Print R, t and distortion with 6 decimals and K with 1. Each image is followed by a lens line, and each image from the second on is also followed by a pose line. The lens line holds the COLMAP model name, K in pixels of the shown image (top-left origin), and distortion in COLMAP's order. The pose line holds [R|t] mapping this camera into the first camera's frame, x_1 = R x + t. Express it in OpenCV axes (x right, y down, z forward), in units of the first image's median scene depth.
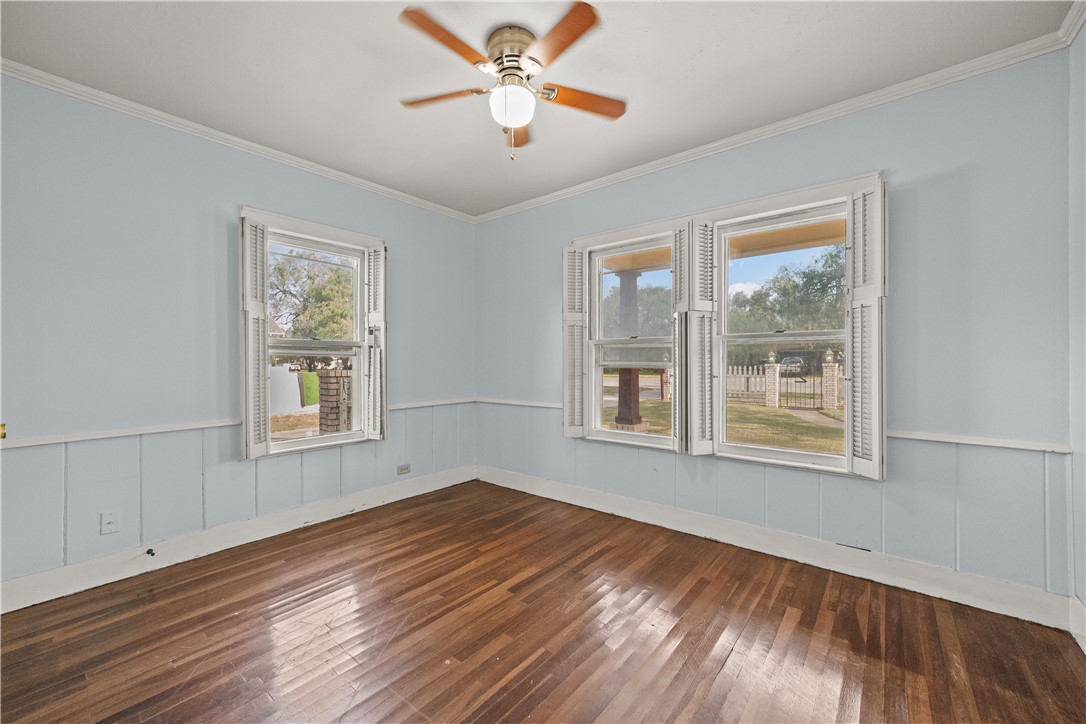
lens RADIAL K [[430.0, 0, 544.3], [0, 430.0, 363.8], [0, 0, 1]] dist [-0.009523, 0.003123]
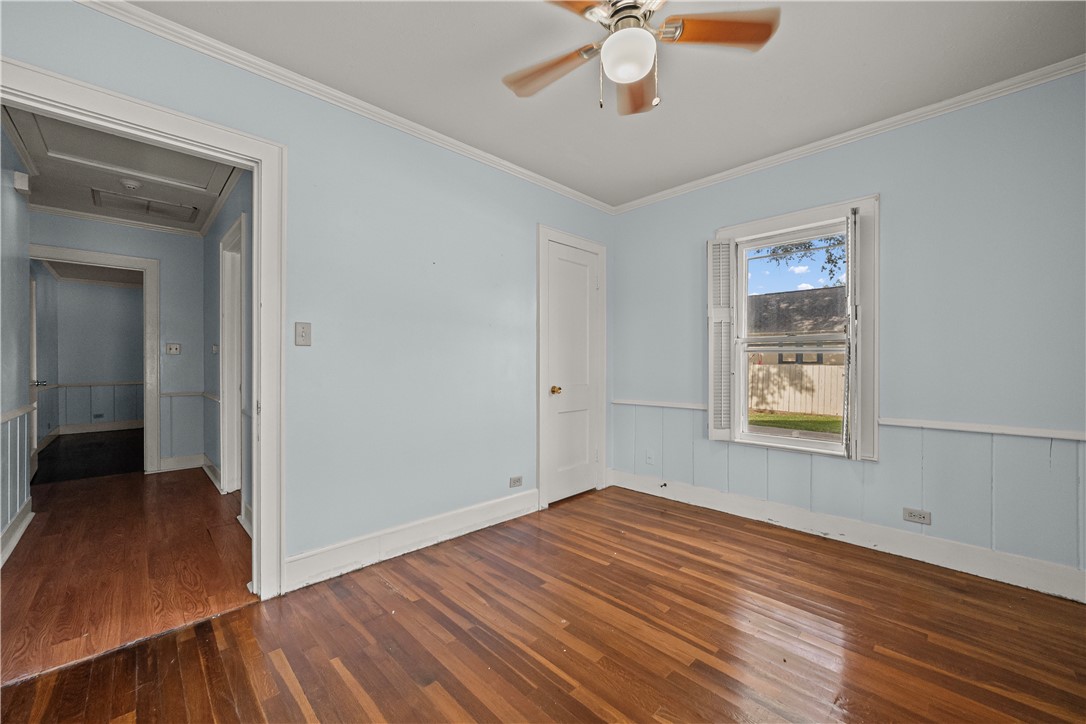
lens RADIAL K [[430.0, 0, 541.7], [0, 430.0, 365.8], [0, 0, 1]] dist [-0.009523, 0.003123]
pose [[-0.122988, 0.013467, -0.992317, 0.568969], [-0.001118, 0.999905, 0.013708, -0.002615], [0.992407, 0.002795, -0.122962, 0.674231]]
